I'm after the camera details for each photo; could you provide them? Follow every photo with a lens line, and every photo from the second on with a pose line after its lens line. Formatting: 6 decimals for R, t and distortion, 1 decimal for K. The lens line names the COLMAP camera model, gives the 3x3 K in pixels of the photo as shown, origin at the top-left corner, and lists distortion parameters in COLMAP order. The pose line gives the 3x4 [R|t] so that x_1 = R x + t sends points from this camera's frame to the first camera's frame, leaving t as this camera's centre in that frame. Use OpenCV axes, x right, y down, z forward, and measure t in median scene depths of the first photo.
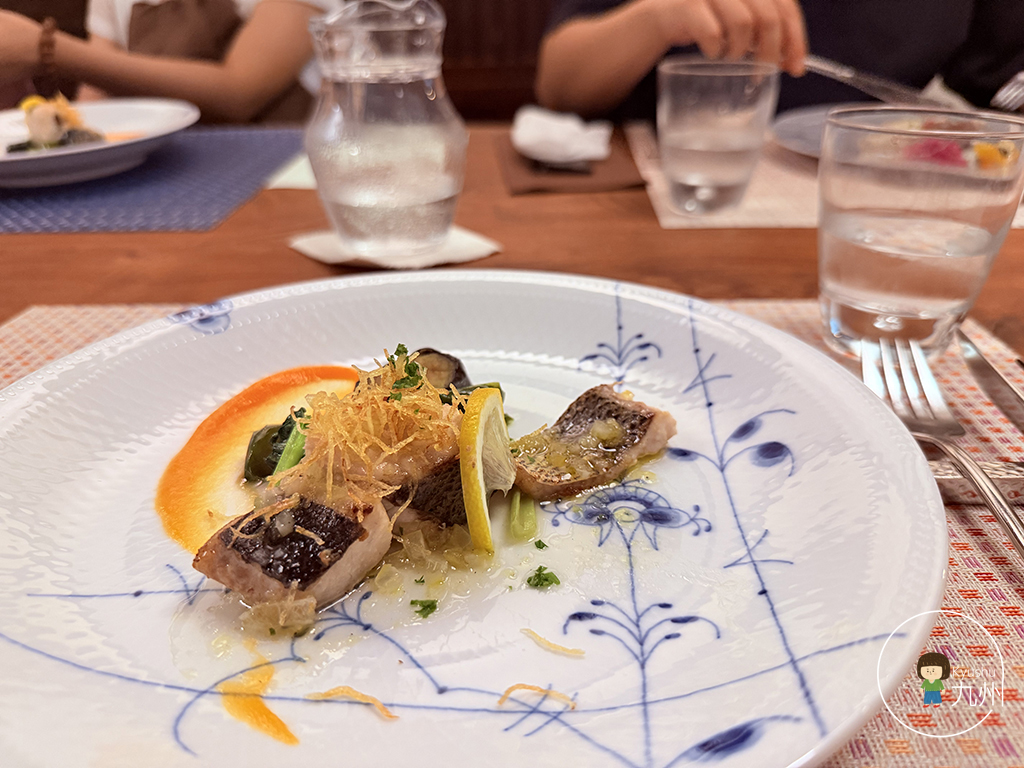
lens RADIAL K [[726.7, 0, 511.3], [0, 726.7, 386.4], [0, 0, 1]] dist [-0.039176, 0.000254]
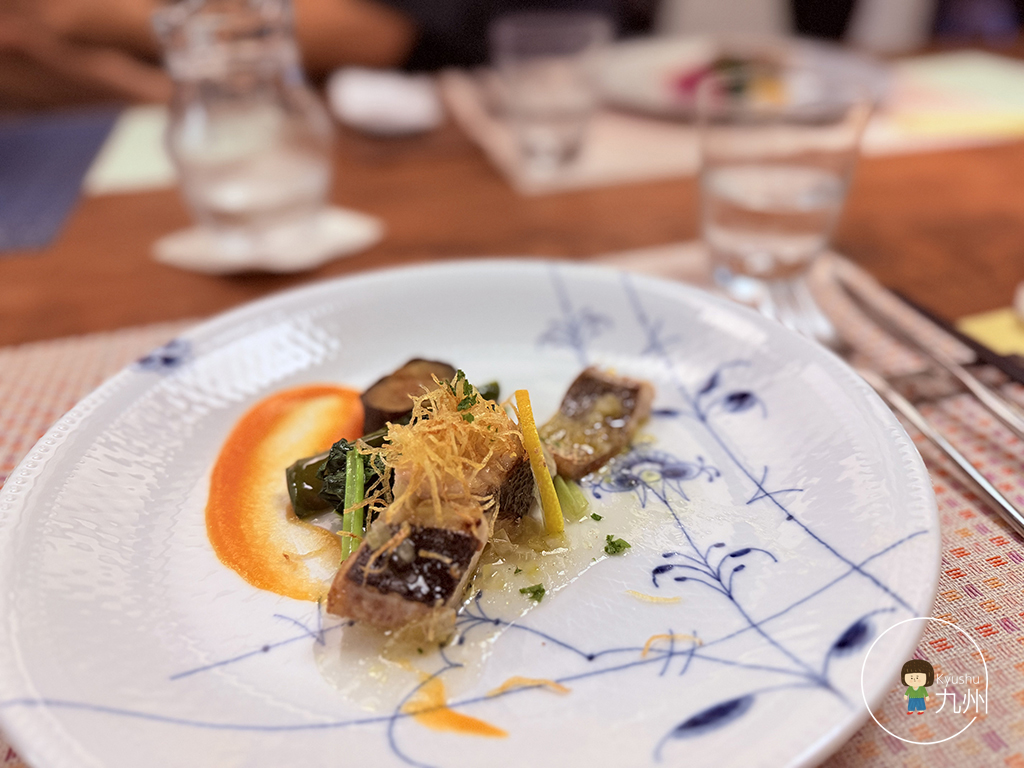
lens RADIAL K [[714.8, 0, 512.0], [0, 714.8, 384.0], [0, 0, 1]] dist [-0.001117, -0.001151]
pose [[0.956816, -0.173328, 0.233369, -0.354898], [0.156820, 0.983728, 0.087674, -0.126968], [-0.244768, -0.047291, 0.968428, -0.080999]]
